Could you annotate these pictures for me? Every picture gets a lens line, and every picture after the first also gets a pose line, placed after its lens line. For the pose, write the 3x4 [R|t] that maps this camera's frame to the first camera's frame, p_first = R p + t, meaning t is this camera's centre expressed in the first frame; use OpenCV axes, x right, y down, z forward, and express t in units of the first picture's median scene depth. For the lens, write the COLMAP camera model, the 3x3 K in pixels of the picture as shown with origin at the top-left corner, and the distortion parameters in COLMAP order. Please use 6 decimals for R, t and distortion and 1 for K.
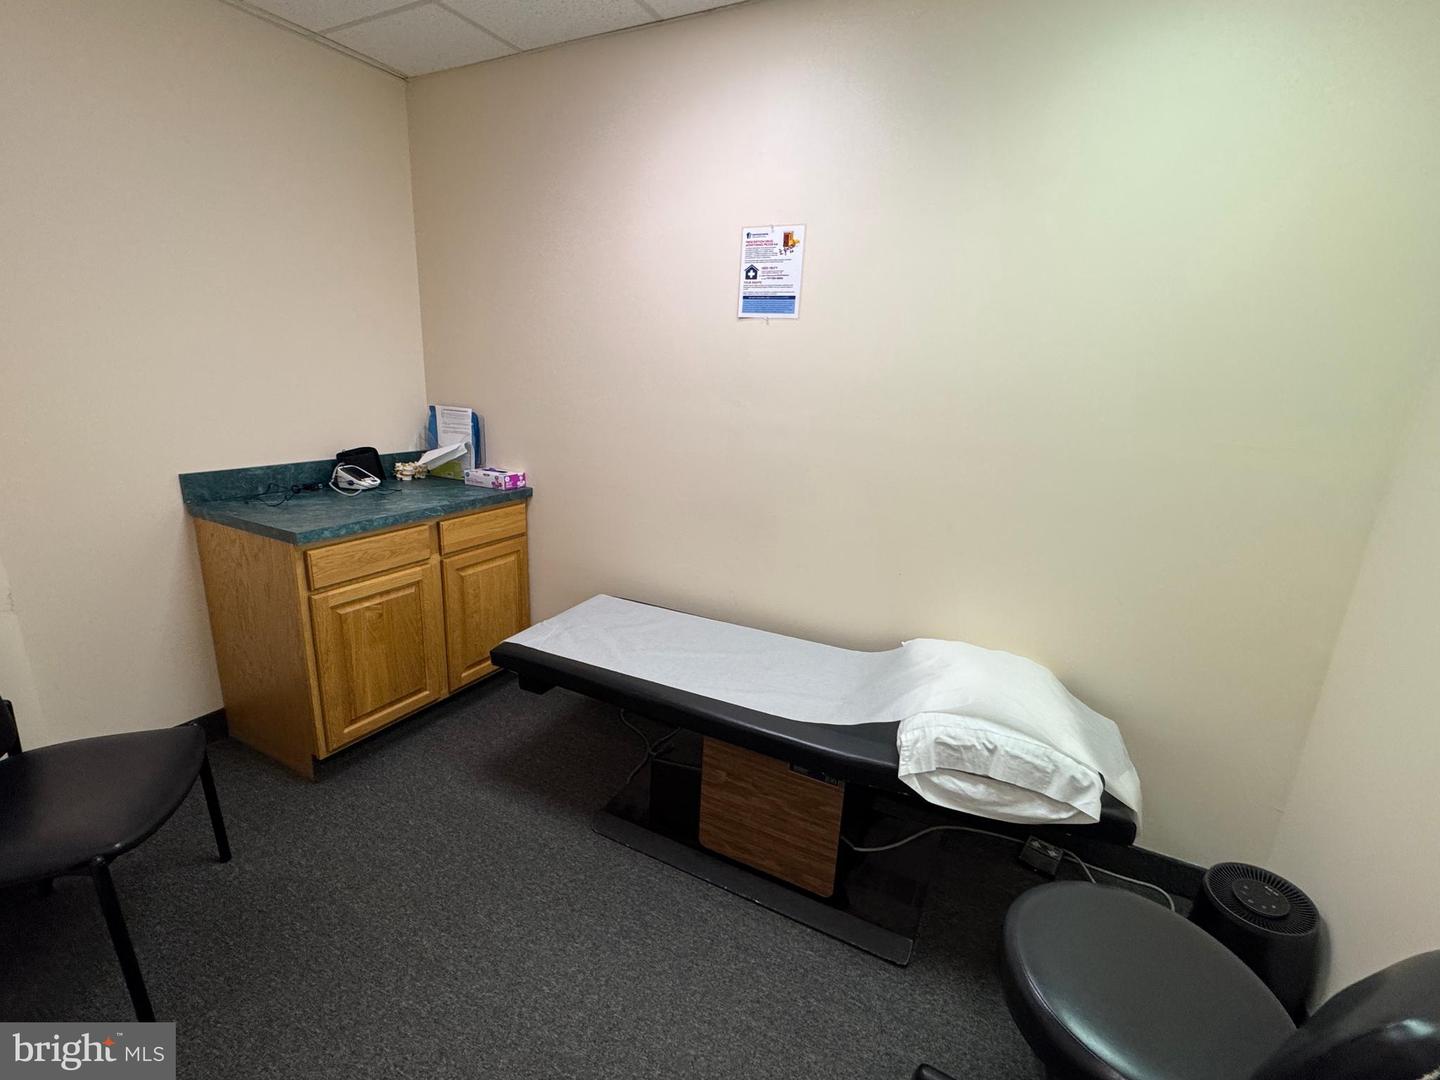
lens RADIAL K [[647.0, 0, 719.2], [0, 647.0, 543.6], [0, 0, 1]] dist [0.001455, 0.000108]
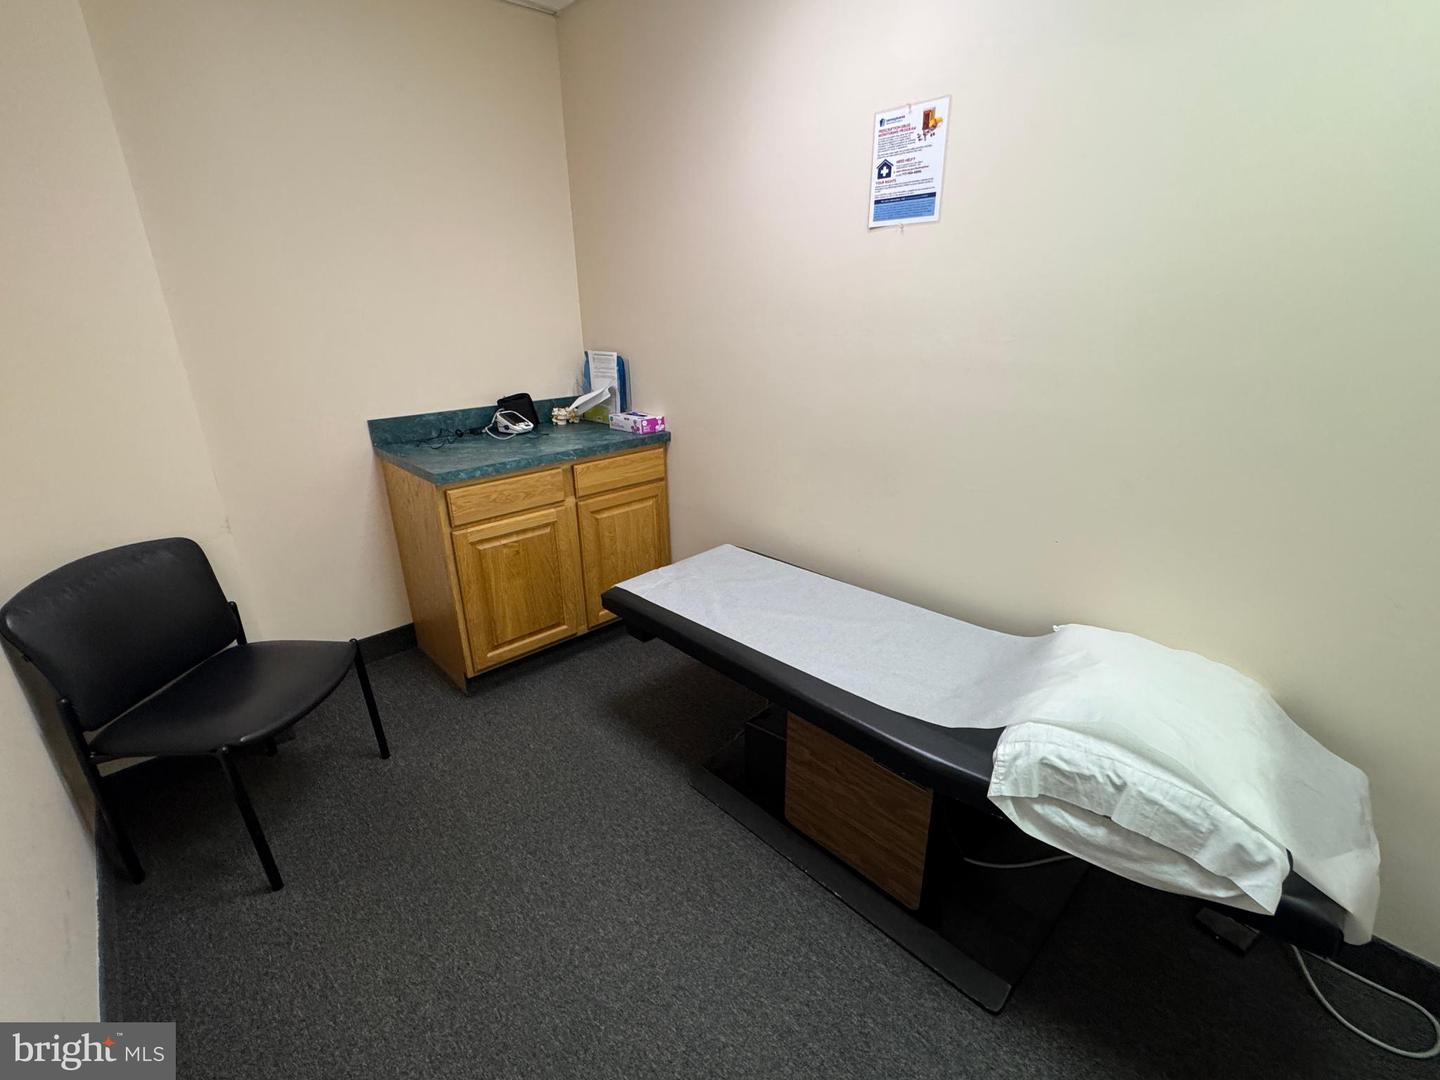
lens RADIAL K [[647.0, 0, 719.2], [0, 647.0, 543.6], [0, 0, 1]] dist [0.001455, 0.000108]
pose [[0.942352, 0.056743, -0.329777, 0.149705], [-0.028212, 0.995481, 0.090670, -0.010935], [0.333432, -0.076139, 0.939695, 0.112854]]
